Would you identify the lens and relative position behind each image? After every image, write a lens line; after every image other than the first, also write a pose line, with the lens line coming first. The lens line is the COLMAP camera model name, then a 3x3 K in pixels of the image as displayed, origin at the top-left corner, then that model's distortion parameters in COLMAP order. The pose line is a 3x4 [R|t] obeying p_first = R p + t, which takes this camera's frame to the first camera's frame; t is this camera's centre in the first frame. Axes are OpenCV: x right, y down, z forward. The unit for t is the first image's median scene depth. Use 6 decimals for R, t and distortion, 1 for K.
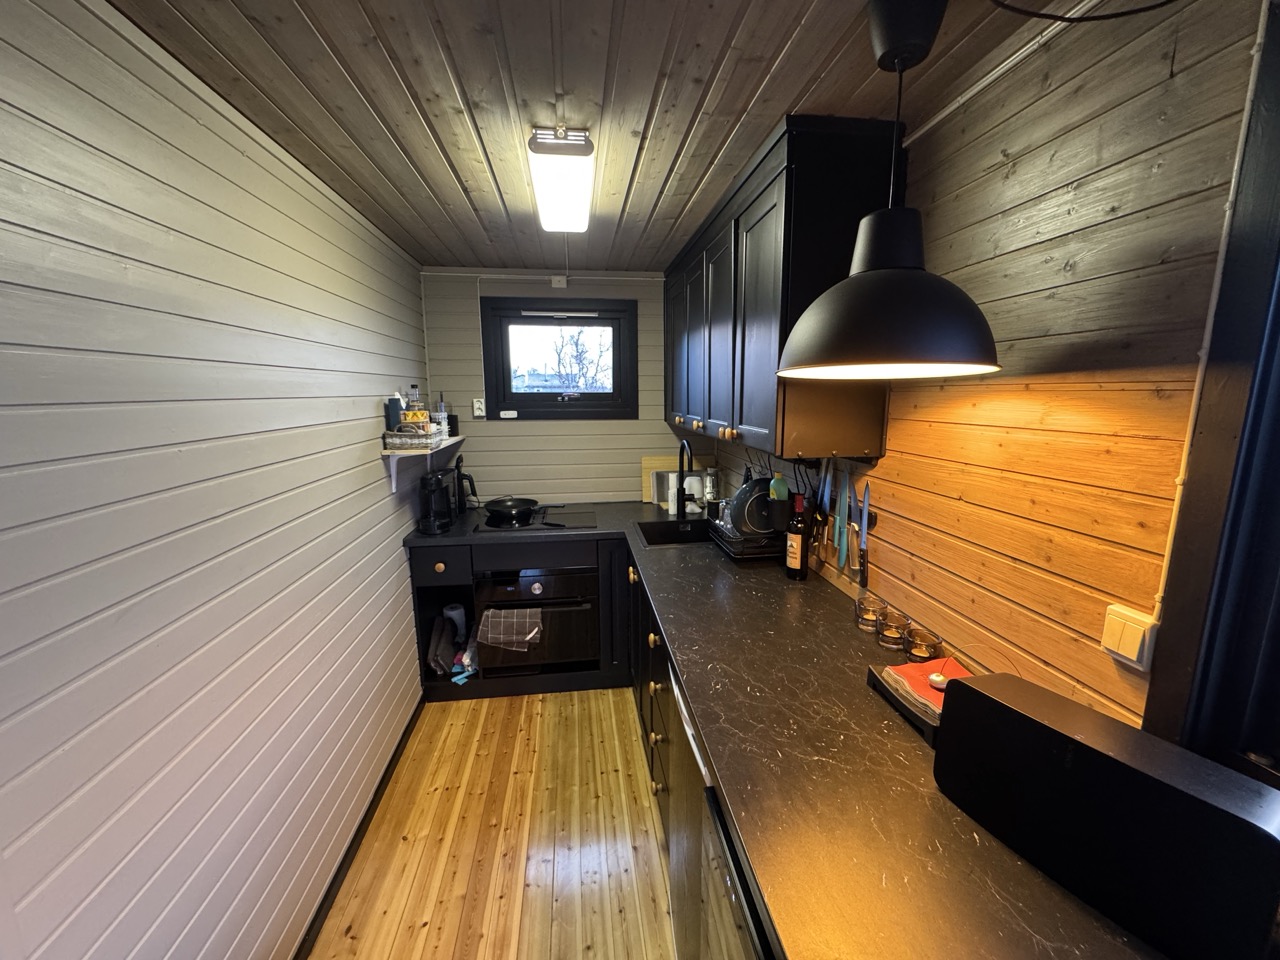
lens RADIAL K [[513.8, 0, 641.1], [0, 513.8, 481.3], [0, 0, 1]] dist [-0.001639, -0.000054]
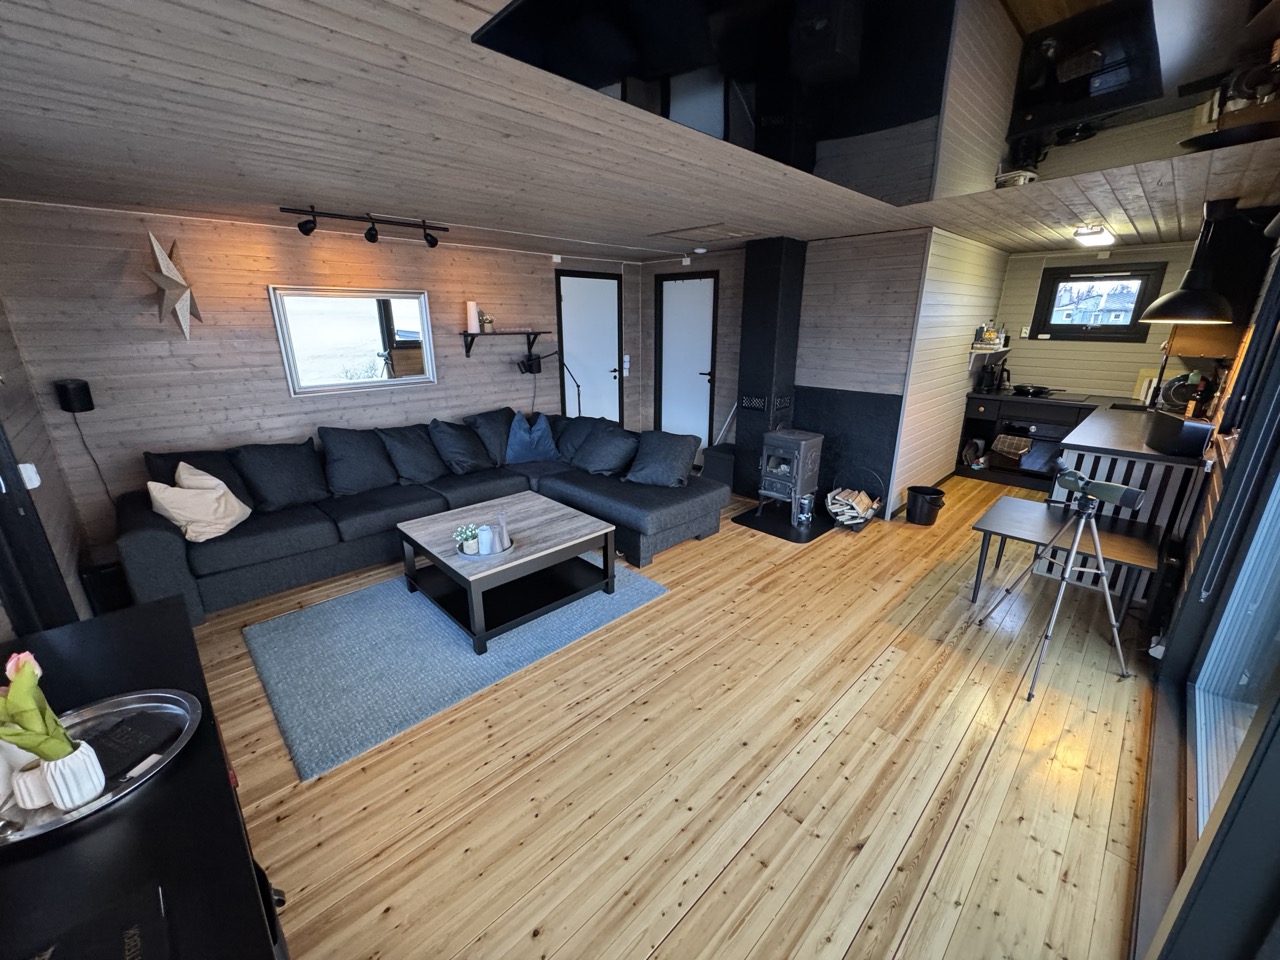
lens RADIAL K [[510.9, 0, 642.3], [0, 510.9, 480.0], [0, 0, 1]] dist [-0.001150, -0.000270]
pose [[0.599713, 0.246680, -0.761244, 0.520402], [-0.138590, 0.968942, 0.204802, 0.251537], [0.788122, -0.017322, 0.615275, -1.645078]]
